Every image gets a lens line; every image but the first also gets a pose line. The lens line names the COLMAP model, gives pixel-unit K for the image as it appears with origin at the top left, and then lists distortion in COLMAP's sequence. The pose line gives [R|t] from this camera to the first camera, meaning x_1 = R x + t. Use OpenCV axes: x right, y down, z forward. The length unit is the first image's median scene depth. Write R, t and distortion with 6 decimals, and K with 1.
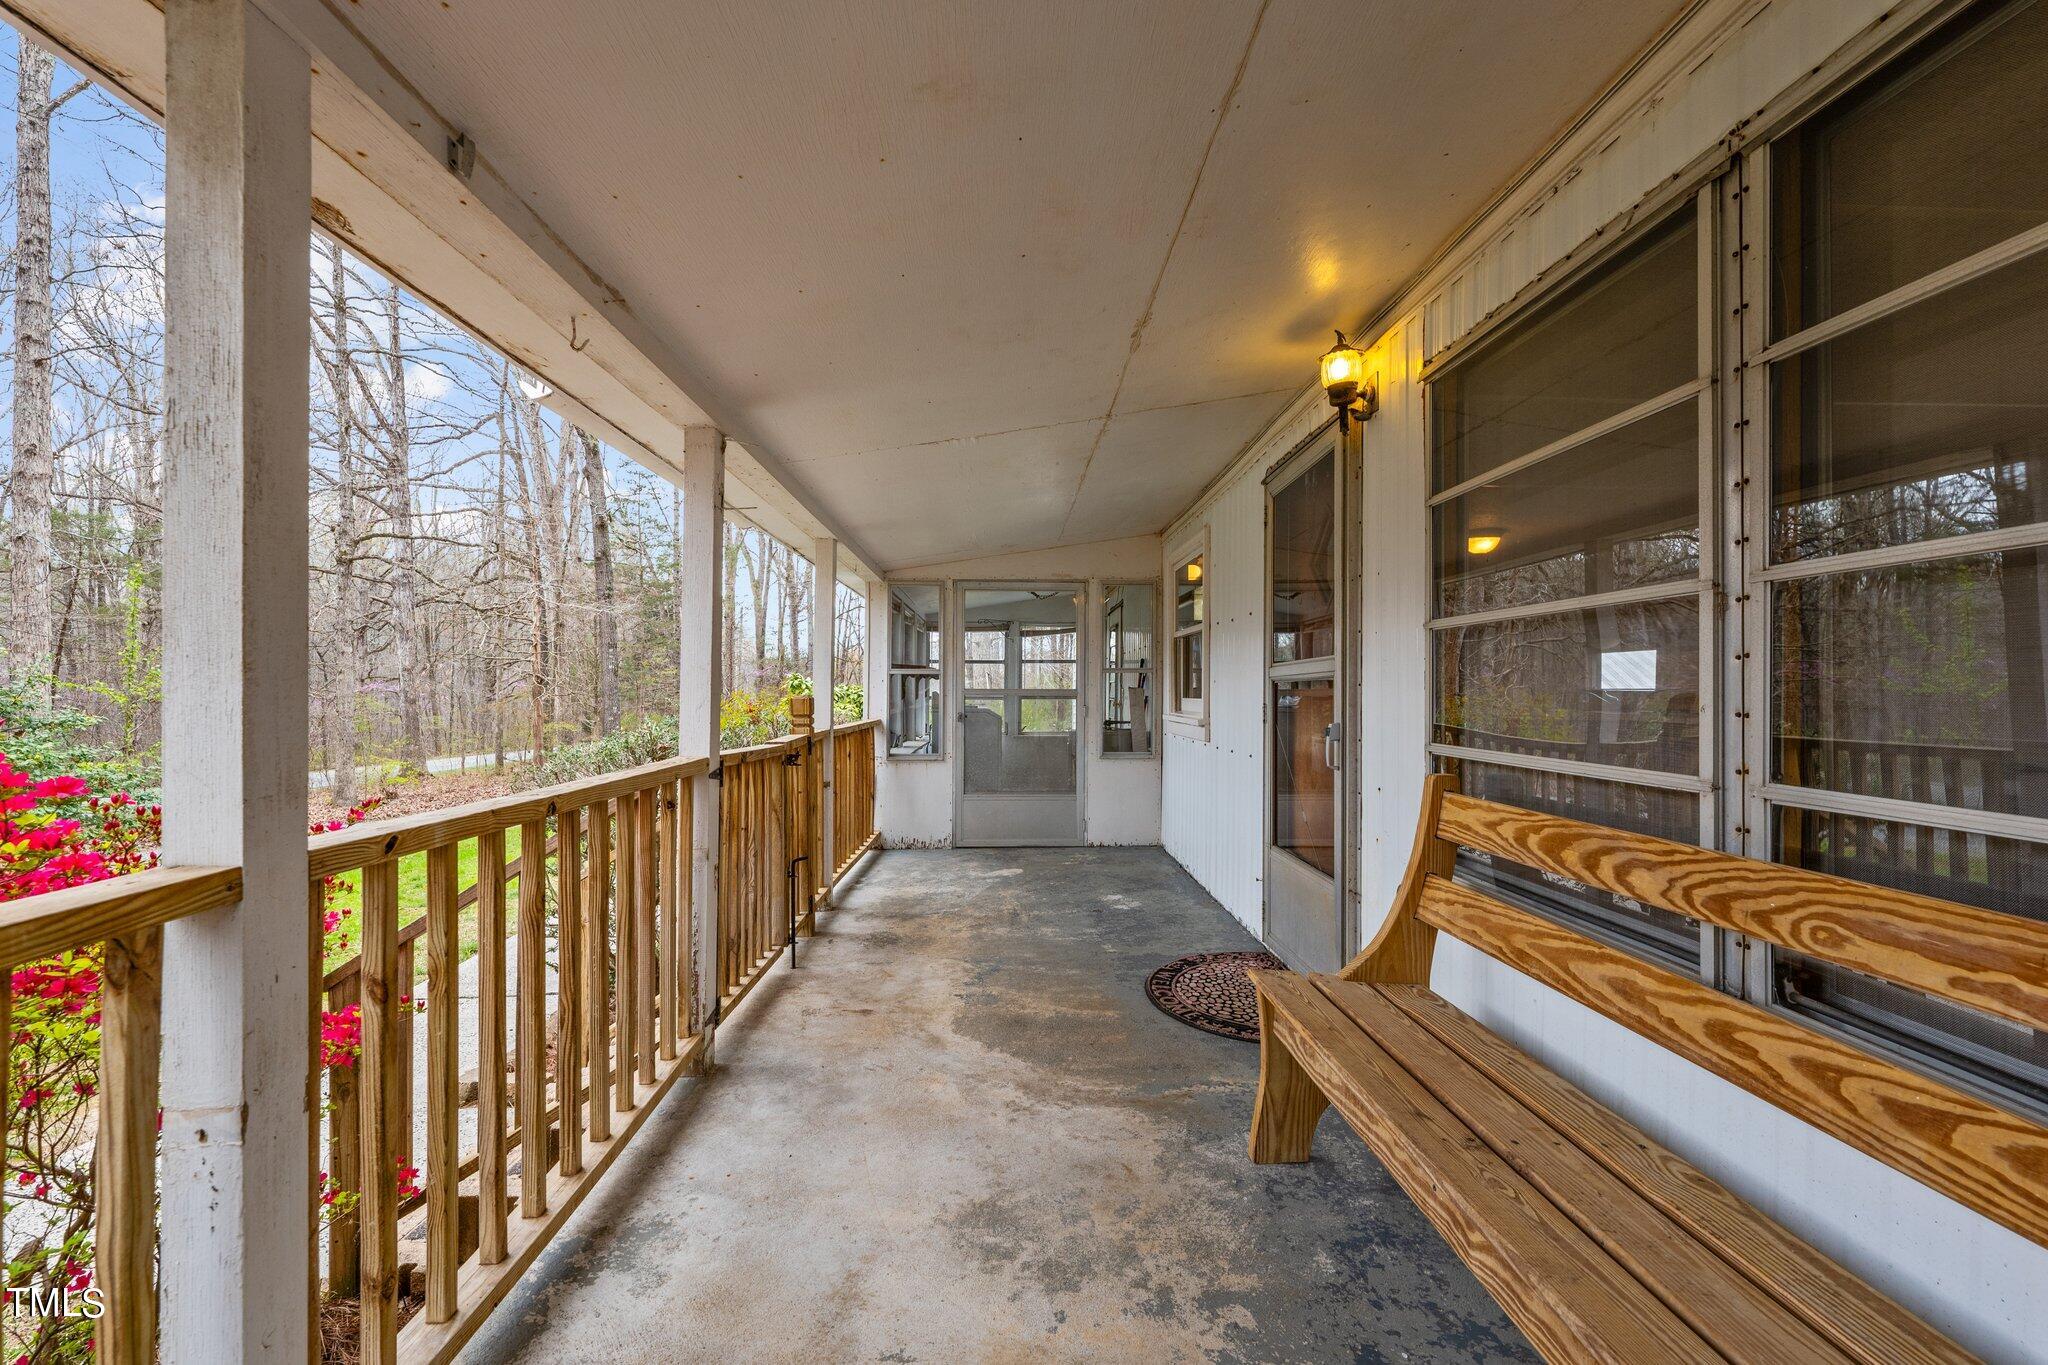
lens RADIAL K [[834.8, 0, 1023.3], [0, 834.8, 681.9], [0, 0, 1]] dist [-0.000387, -0.000583]
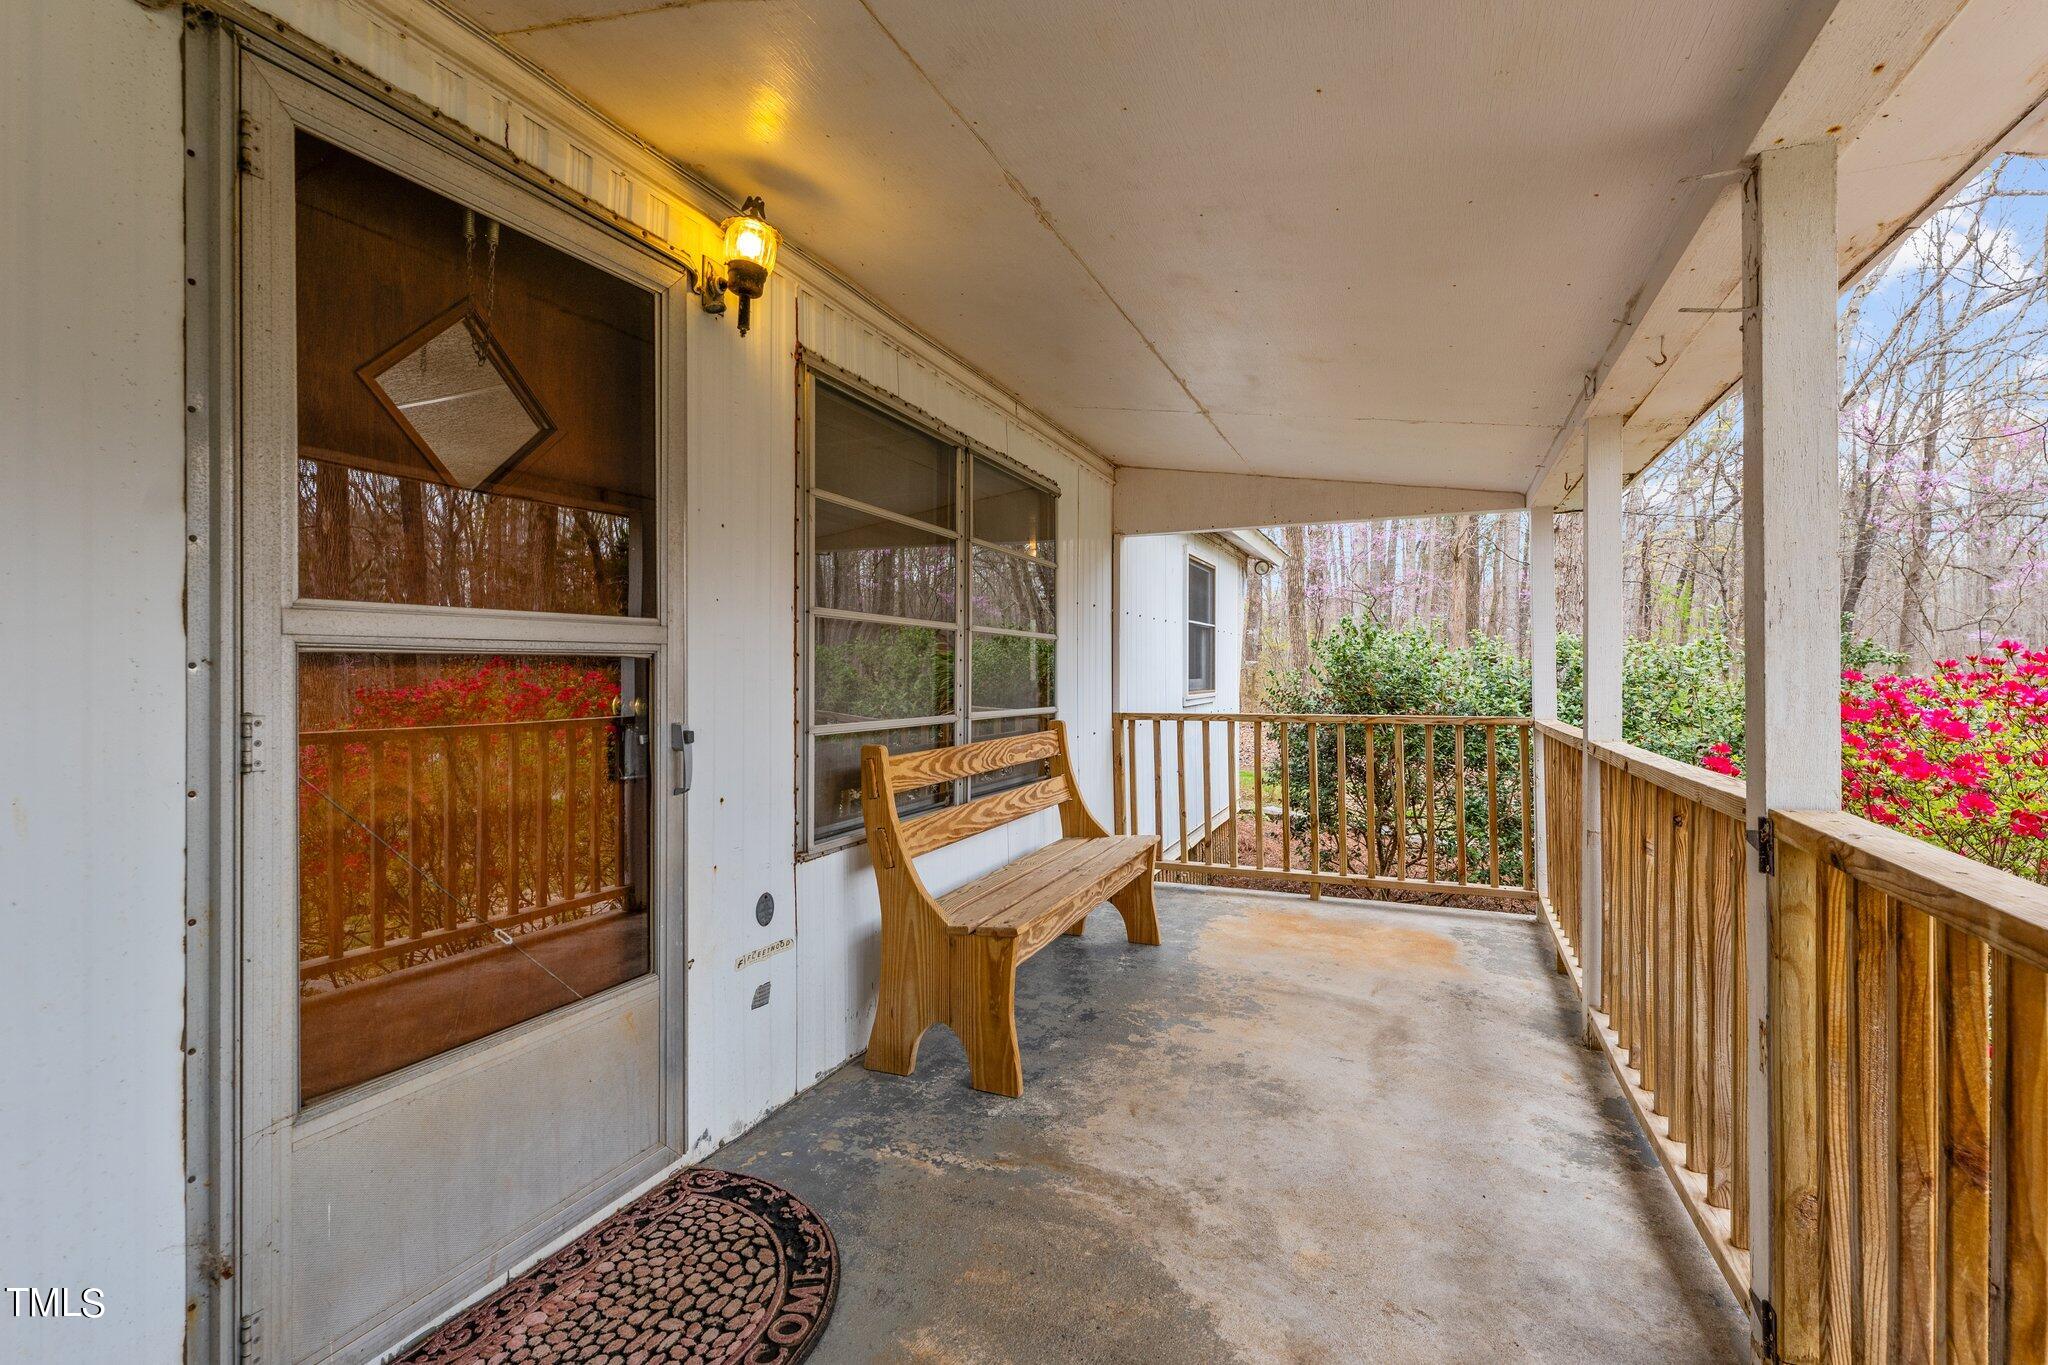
lens RADIAL K [[932.7, 0, 1020.6], [0, 932.7, 685.1], [0, 0, 1]] dist [0.000876, 0.000074]
pose [[-0.906985, -0.000816, 0.421162, -0.285350], [-0.000320, 0.999999, 0.001248, 0.026846], [-0.421162, 0.000997, -0.906985, 2.427003]]
